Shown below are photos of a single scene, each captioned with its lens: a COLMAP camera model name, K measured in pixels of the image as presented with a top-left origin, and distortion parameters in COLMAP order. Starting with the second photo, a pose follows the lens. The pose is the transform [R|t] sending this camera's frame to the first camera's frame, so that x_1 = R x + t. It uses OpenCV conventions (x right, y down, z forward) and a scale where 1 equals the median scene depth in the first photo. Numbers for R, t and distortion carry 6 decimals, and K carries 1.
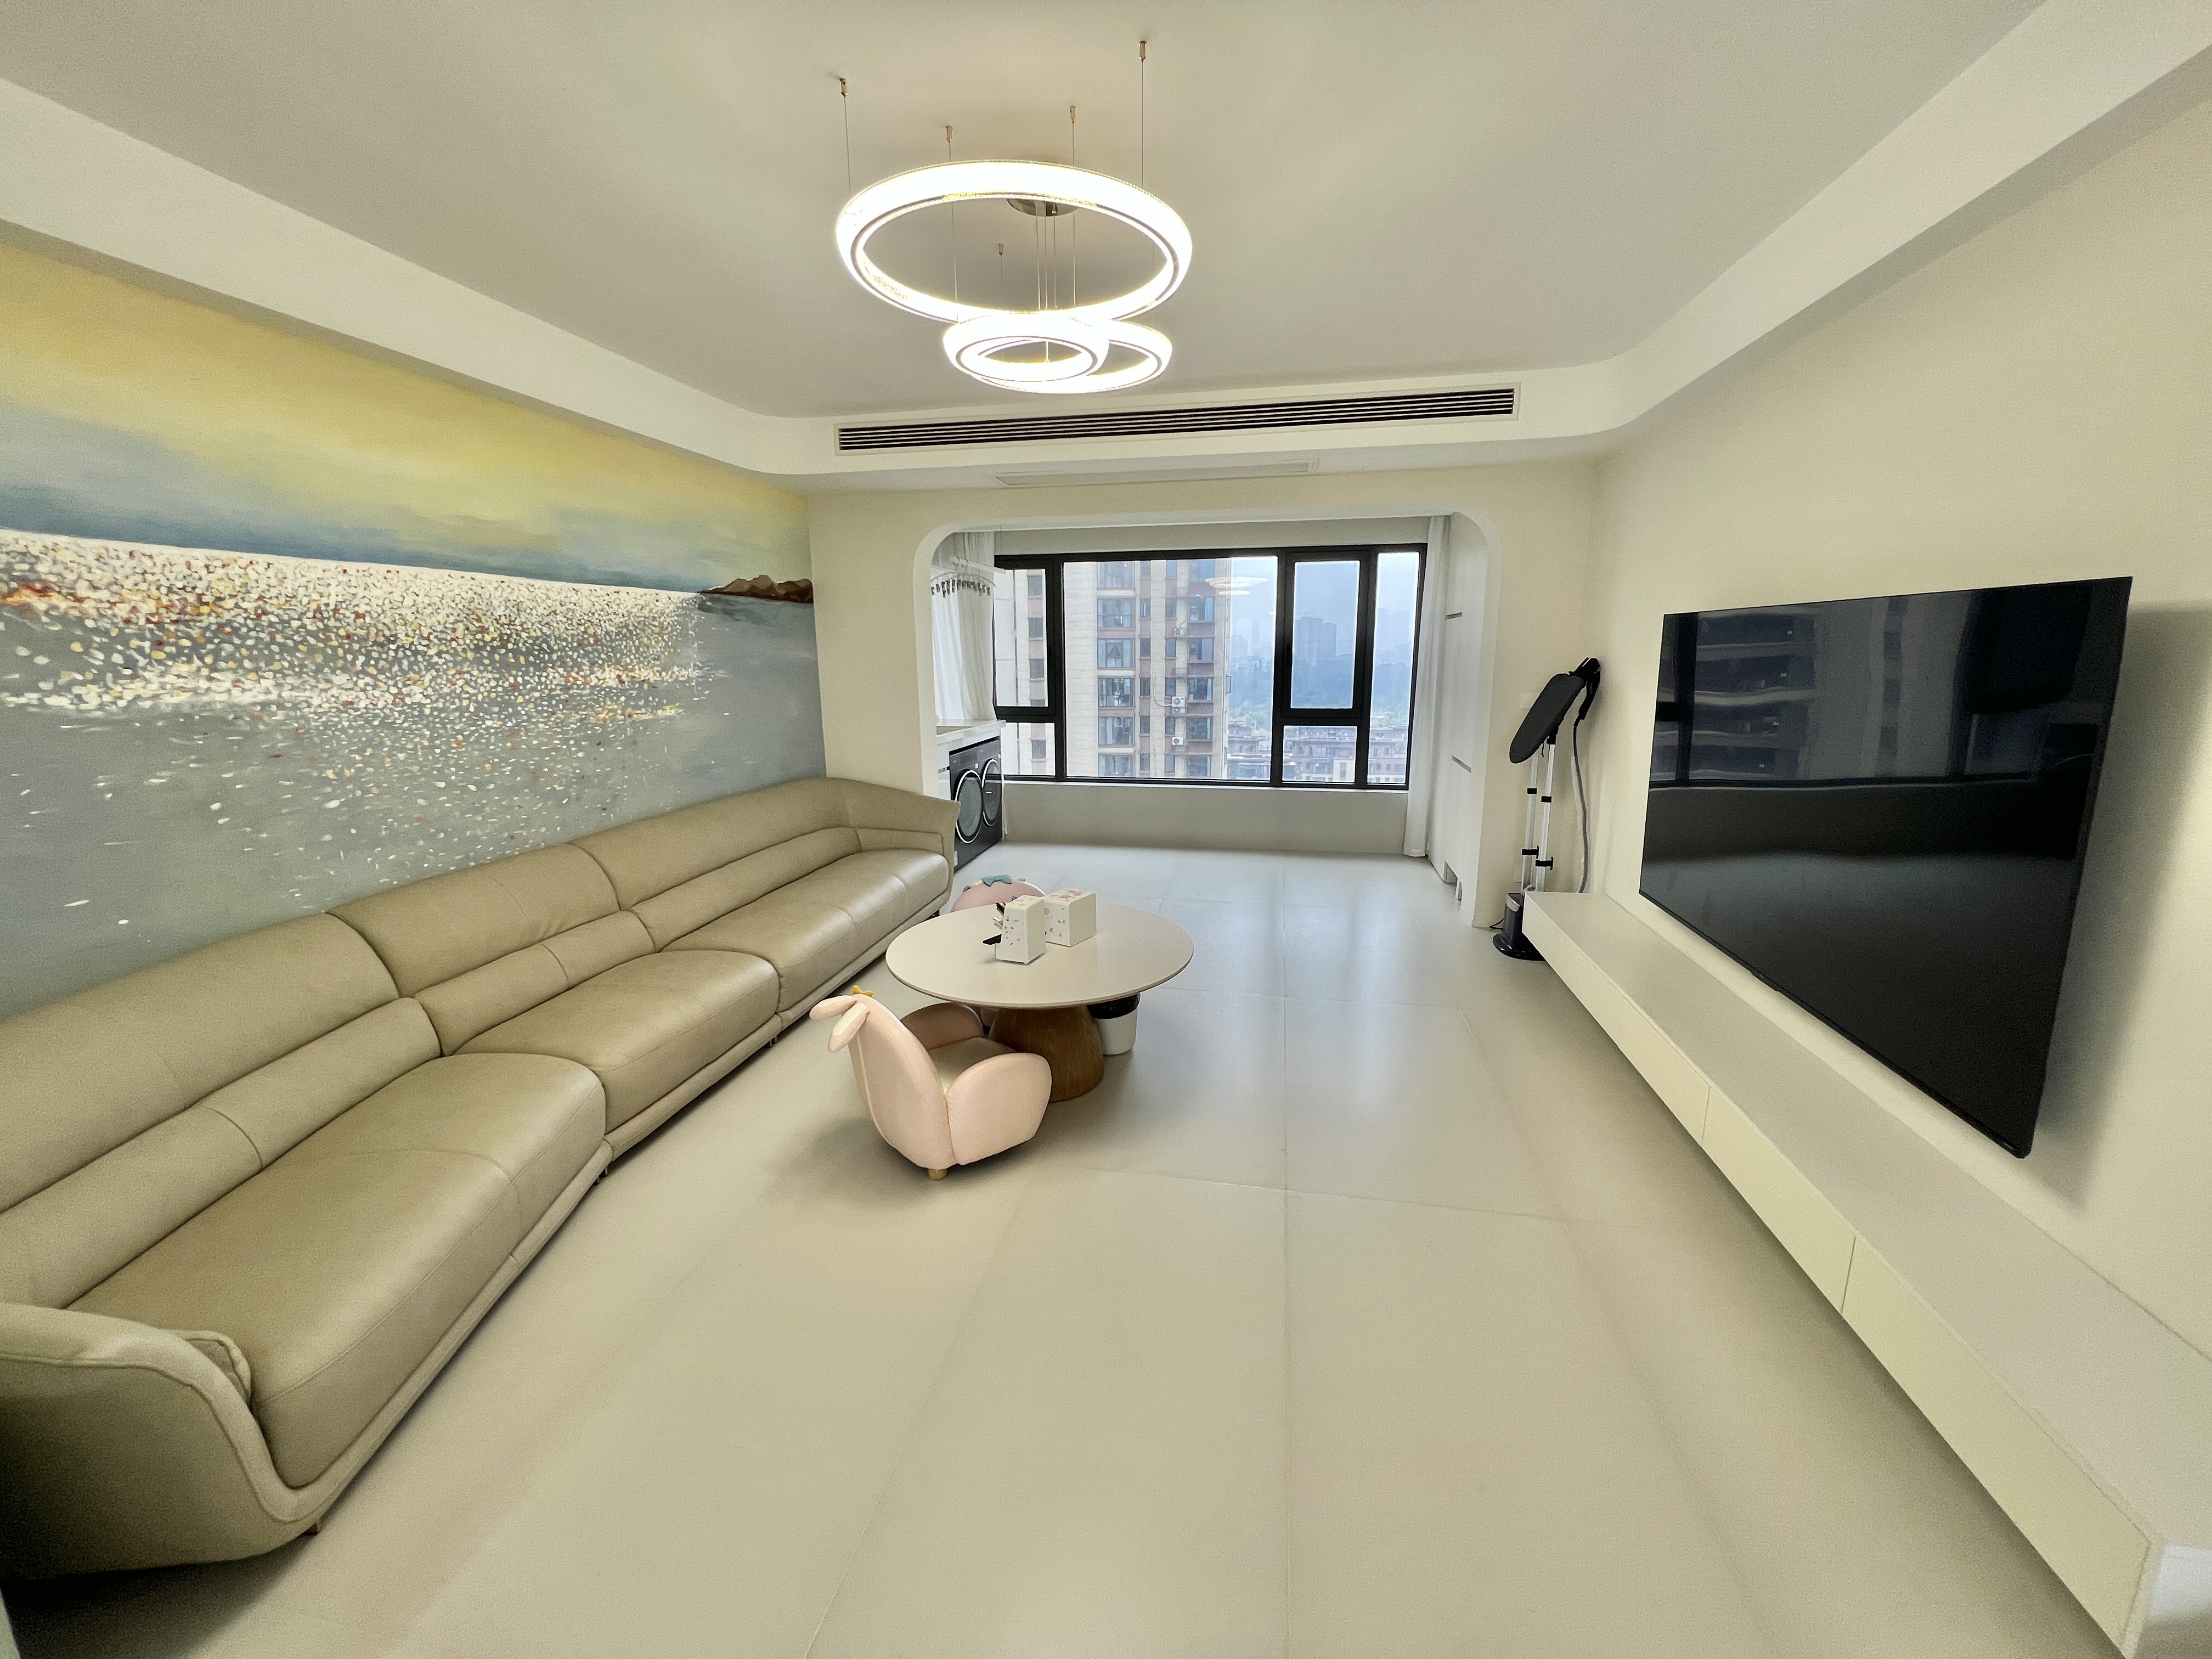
lens RADIAL K [[884.4, 0, 1106.0], [0, 884.4, 829.5], [0, 0, 1]] dist [-0.001859, 0.000004]
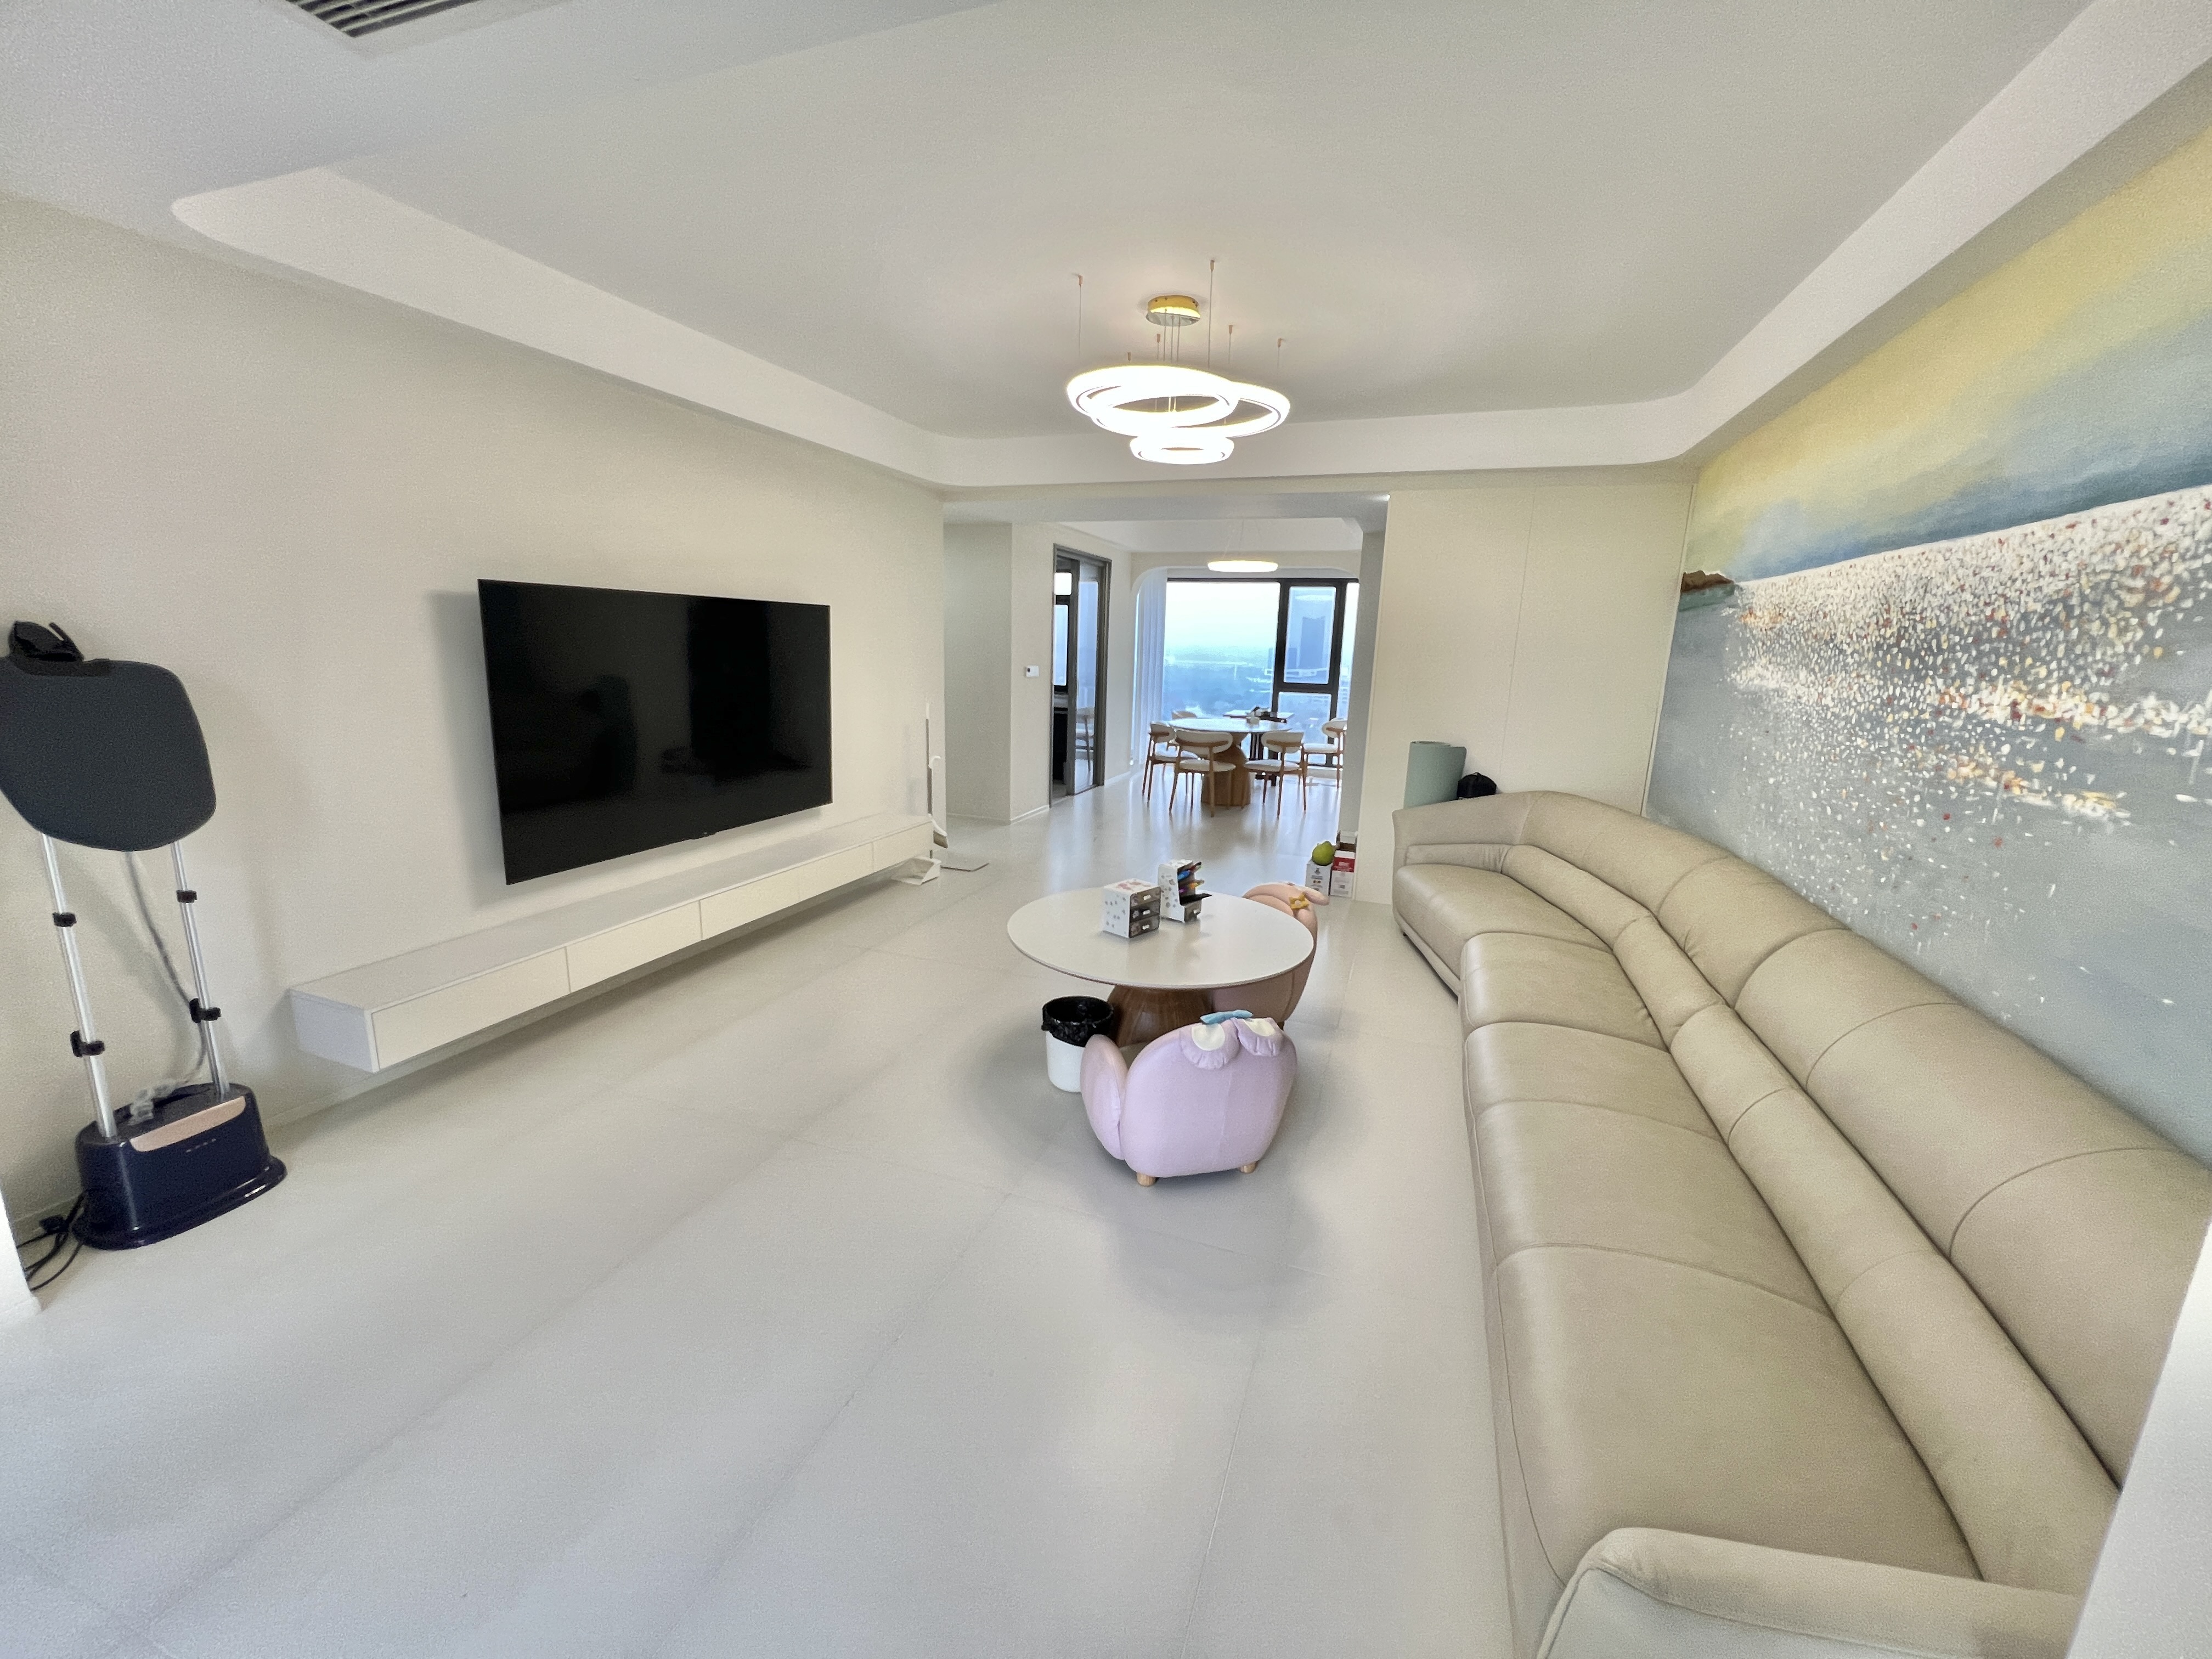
lens RADIAL K [[884.4, 0, 1106.0], [0, 884.4, 829.5], [0, 0, 1]] dist [-0.001859, 0.000004]
pose [[-0.988226, -0.053902, 0.143192, -0.127341], [0.007876, 0.916728, 0.399435, -0.315463], [-0.152798, 0.395860, -0.905510, 1.580592]]
